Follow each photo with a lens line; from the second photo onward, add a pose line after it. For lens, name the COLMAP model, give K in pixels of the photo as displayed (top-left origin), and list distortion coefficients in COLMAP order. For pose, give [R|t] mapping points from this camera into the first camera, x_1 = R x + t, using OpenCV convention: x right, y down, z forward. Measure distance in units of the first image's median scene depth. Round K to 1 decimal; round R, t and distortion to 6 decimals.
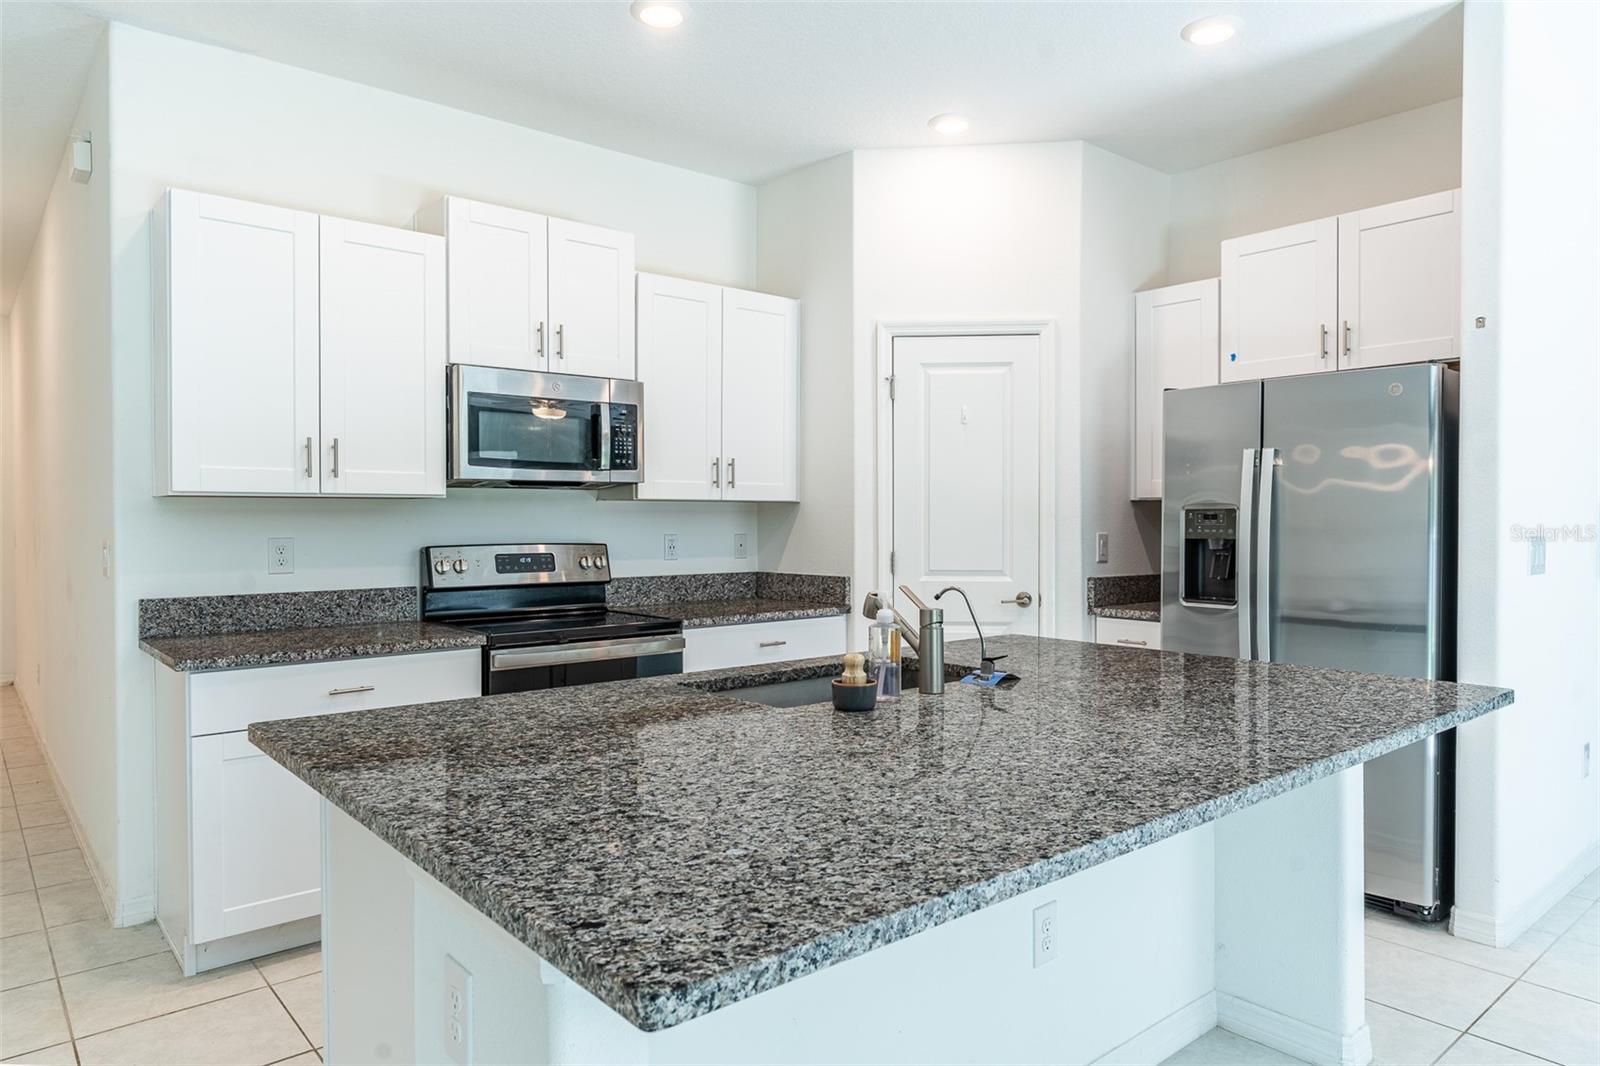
lens RADIAL K [[1003.4, 0, 802.8], [0, 1003.4, 527.6], [0, 0, 1]] dist [0.005689, -0.000730]
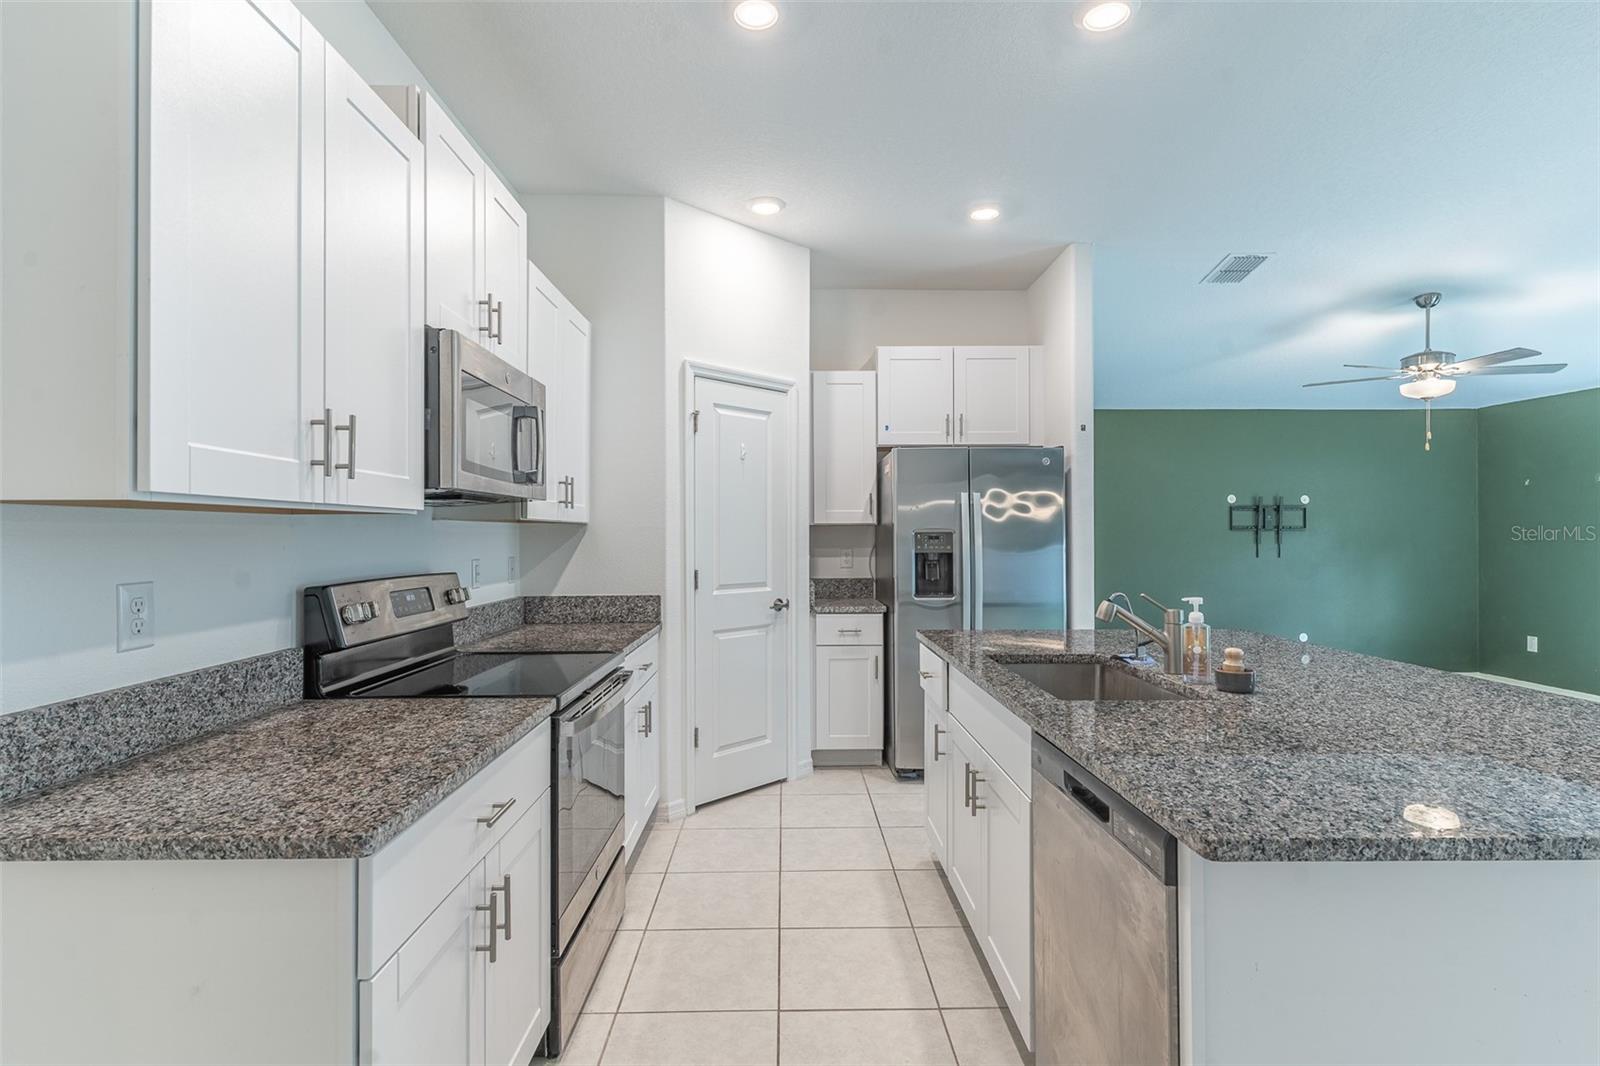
lens RADIAL K [[770.7, 0, 801.5], [0, 770.7, 531.5], [0, 0, 1]] dist [-0.002529, 0.000233]
pose [[0.637381, 0.003138, 0.770542, -0.555123], [0.008585, 0.999901, -0.011173, -0.008567], [-0.770501, 0.013737, 0.637291, 0.420069]]
